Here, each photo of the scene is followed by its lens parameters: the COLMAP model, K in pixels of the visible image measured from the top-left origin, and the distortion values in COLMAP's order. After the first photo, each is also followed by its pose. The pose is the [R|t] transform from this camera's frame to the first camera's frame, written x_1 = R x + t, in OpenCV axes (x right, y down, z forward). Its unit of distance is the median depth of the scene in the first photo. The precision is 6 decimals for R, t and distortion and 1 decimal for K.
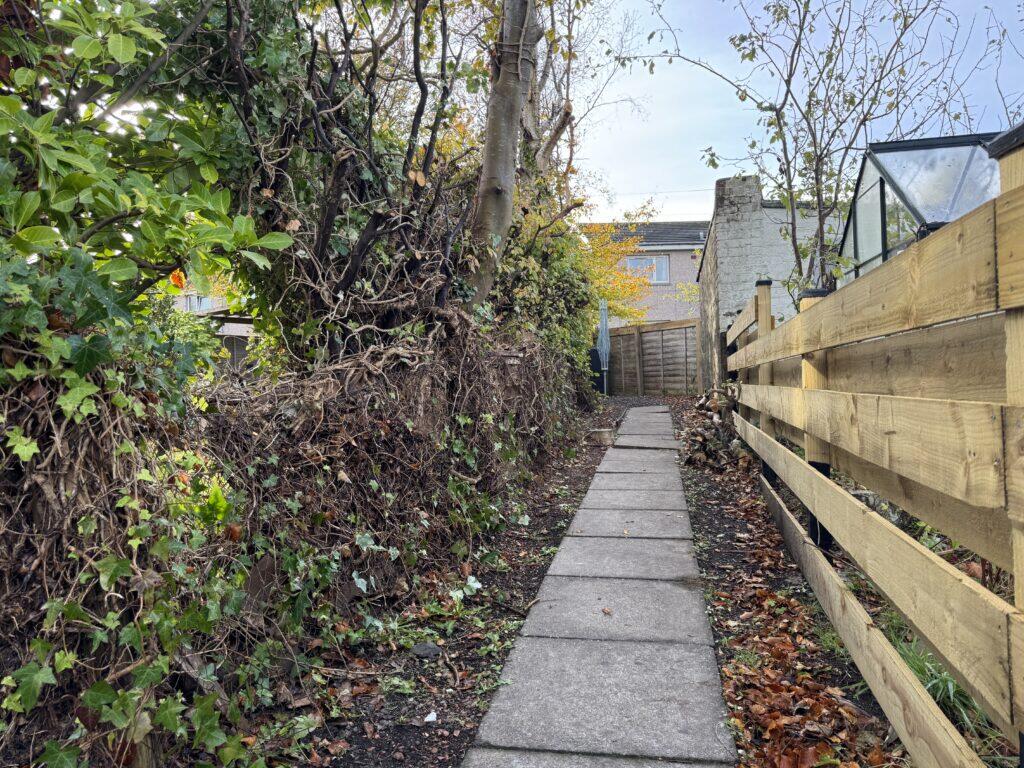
lens RADIAL K [[714.9, 0, 511.9], [0, 714.9, 382.3], [0, 0, 1]] dist [0.004349, 0.000698]
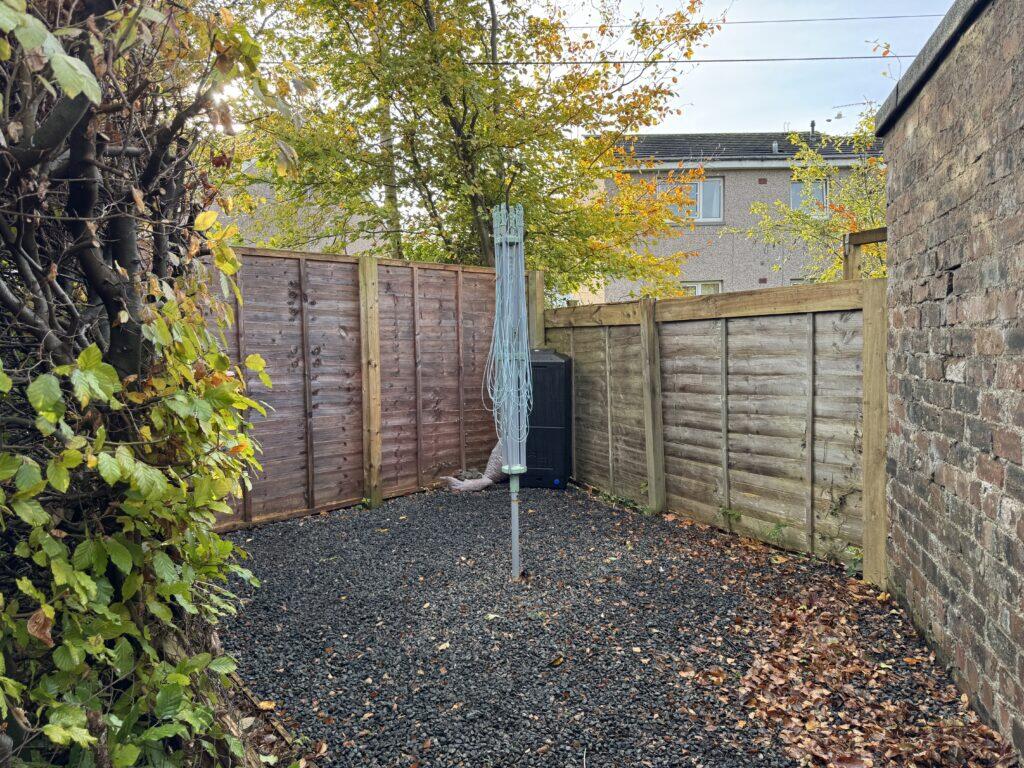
lens RADIAL K [[714.9, 0, 512.0], [0, 714.9, 384.9], [0, 0, 1]] dist [0.004349, 0.000698]
pose [[0.998404, 0.003304, -0.056372, 0.132159], [0.000133, 0.998146, 0.060859, -0.061132], [0.056469, -0.060769, 0.996553, 0.669432]]
